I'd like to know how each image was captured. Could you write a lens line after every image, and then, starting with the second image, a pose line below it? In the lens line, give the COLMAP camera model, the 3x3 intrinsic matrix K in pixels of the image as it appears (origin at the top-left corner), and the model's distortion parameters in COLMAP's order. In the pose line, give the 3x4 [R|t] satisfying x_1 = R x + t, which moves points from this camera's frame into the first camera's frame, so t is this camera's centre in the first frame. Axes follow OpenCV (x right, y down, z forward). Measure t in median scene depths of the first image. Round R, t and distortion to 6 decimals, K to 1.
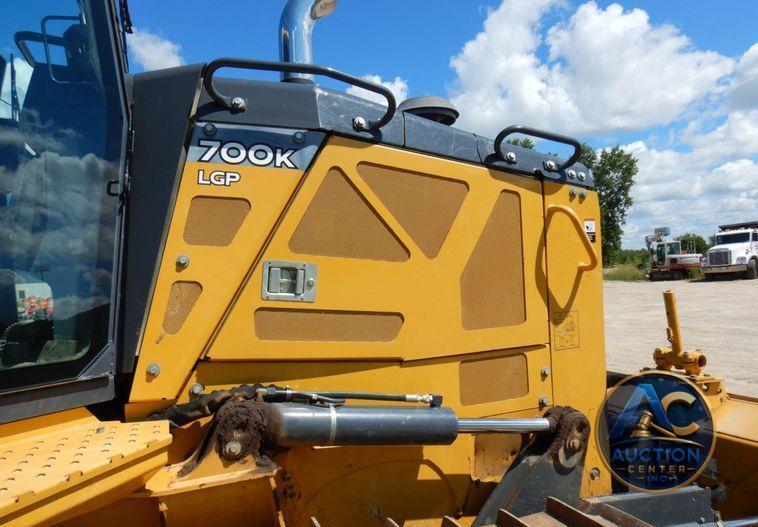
lens RADIAL K [[528.8, 0, 374.2], [0, 528.8, 283.5], [0, 0, 1]] dist [0.003271, 0.006155]
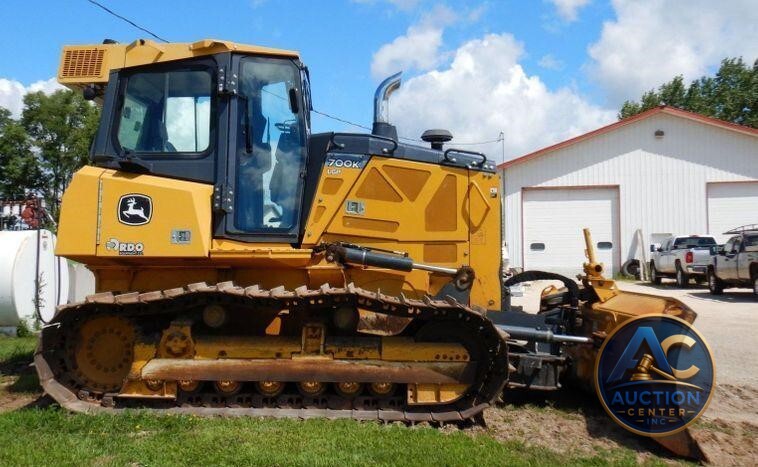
lens RADIAL K [[857.8, 0, 346.8], [0, 857.8, 222.9], [0, 0, 1]] dist [-0.046933, 0.011065]
pose [[0.914566, 0.034194, -0.402989, 1.584466], [-0.055893, 0.997544, -0.042203, 0.261585], [0.400556, 0.061122, 0.914231, -3.081941]]
